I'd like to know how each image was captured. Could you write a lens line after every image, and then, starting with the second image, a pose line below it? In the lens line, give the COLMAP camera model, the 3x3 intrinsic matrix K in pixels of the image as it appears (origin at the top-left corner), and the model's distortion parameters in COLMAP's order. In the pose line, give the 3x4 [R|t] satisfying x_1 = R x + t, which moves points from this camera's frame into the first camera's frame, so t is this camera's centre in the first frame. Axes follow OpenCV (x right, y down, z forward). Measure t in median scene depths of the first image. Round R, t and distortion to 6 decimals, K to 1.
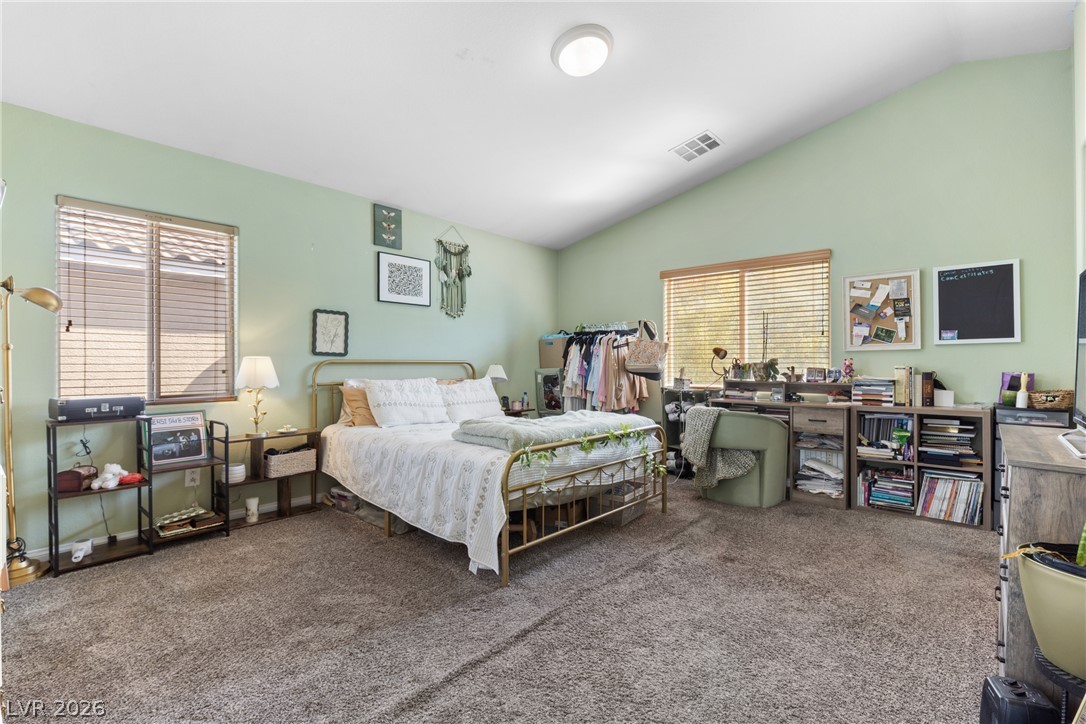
lens RADIAL K [[488.9, 0, 539.9], [0, 488.9, 362.5], [0, 0, 1]] dist [-0.002935, -0.000252]
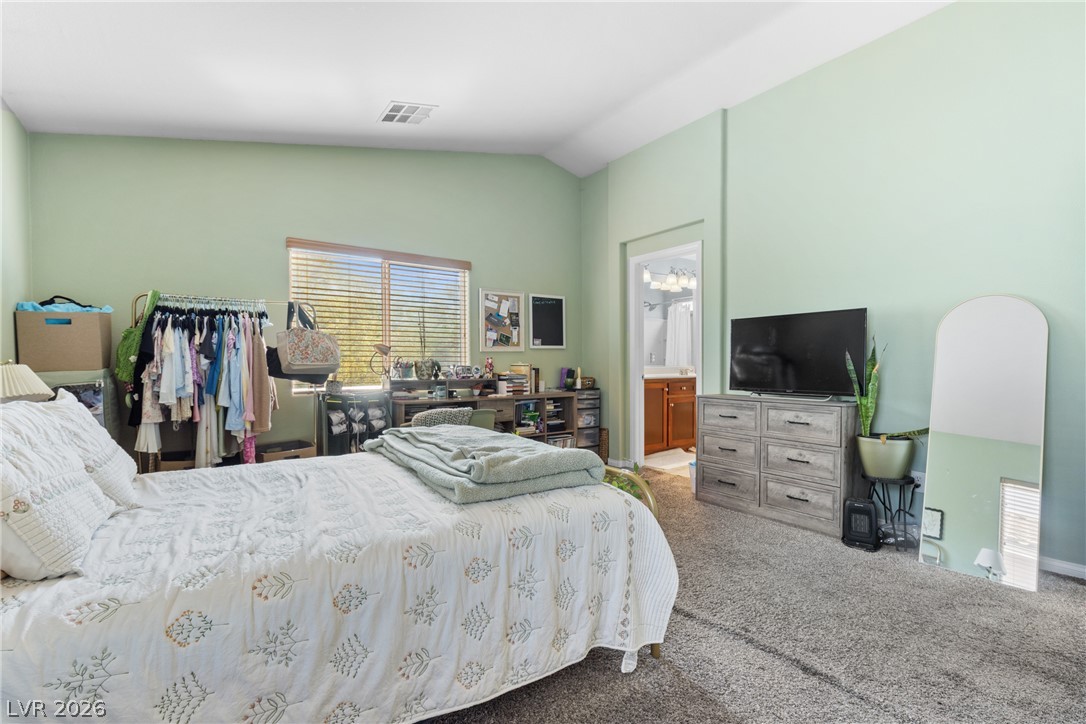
lens RADIAL K [[488.9, 0, 543.7], [0, 488.9, 367.6], [0, 0, 1]] dist [-0.002935, -0.000252]
pose [[0.207862, -0.009944, 0.978108, -0.528075], [-0.000270, 0.999948, 0.010224, 0.003600], [-0.978158, -0.002389, 0.207848, 0.631425]]
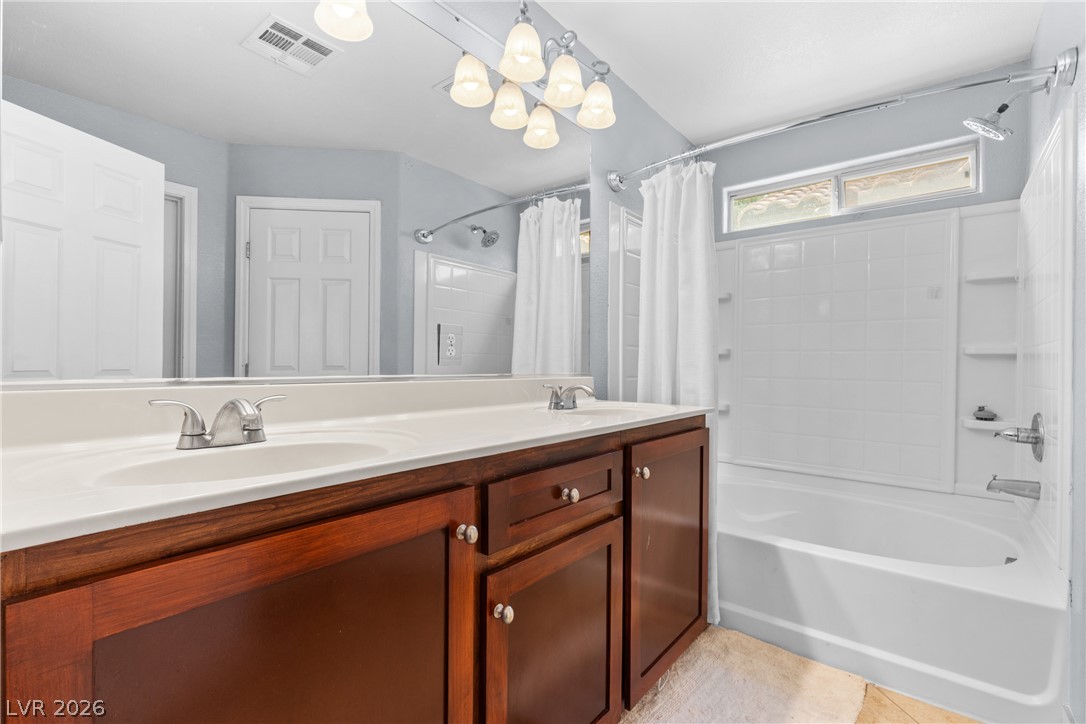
lens RADIAL K [[488.9, 0, 540.5], [0, 488.9, 361.0], [0, 0, 1]] dist [-0.002935, -0.000252]
pose [[-0.051820, -0.002928, 0.998652, 0.703917], [-0.008086, 0.999964, 0.002512, -0.003866], [-0.998624, -0.007945, -0.051842, 0.555769]]
